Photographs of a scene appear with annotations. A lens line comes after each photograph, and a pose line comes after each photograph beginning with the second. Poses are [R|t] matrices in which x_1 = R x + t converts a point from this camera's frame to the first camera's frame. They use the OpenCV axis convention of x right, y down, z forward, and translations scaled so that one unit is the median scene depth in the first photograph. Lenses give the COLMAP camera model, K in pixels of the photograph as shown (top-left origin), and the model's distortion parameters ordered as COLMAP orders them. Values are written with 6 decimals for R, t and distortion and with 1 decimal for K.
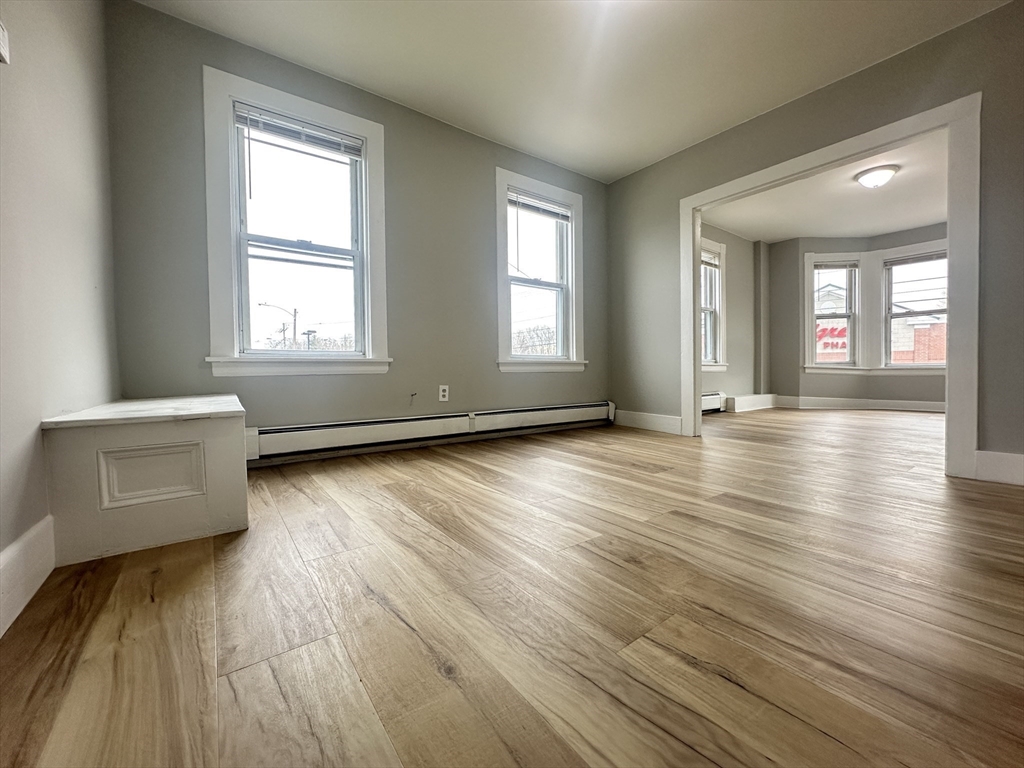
lens RADIAL K [[410.5, 0, 521.3], [0, 410.5, 379.5], [0, 0, 1]] dist [-0.003505, 0.000997]
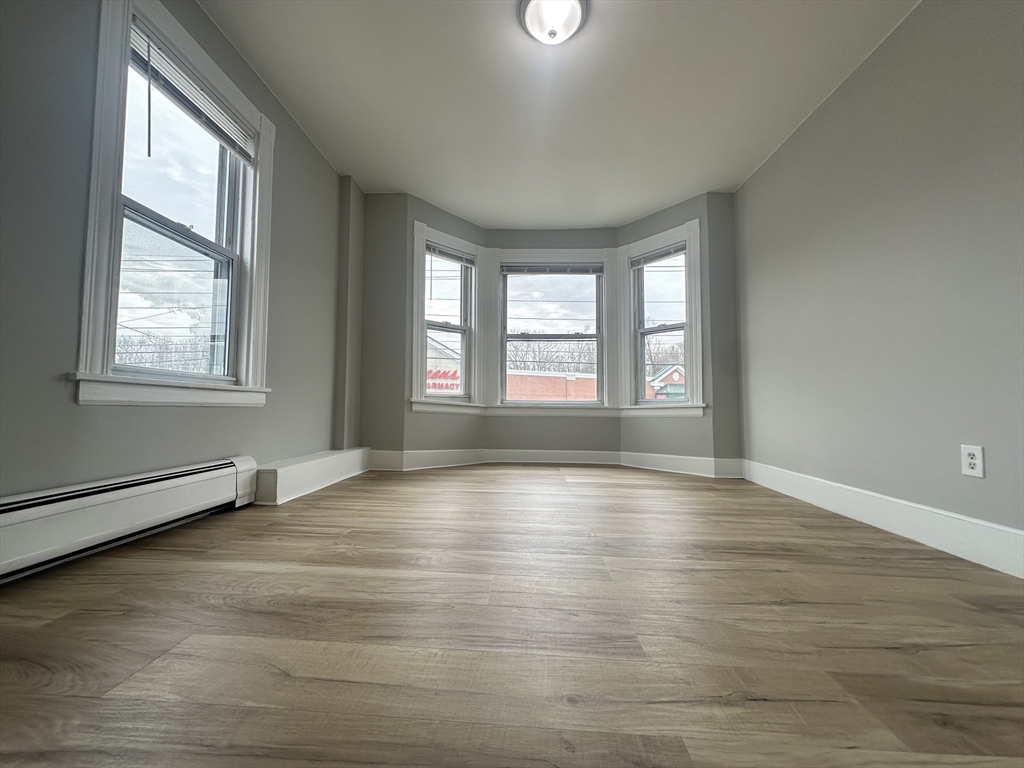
lens RADIAL K [[410.5, 0, 503.4], [0, 410.5, 390.0], [0, 0, 1]] dist [-0.003505, 0.000997]
pose [[0.650321, 0.047650, 0.758163, 0.506010], [-0.000288, 0.998046, -0.062479, -0.014495], [-0.759659, 0.040413, 0.649064, 0.799125]]
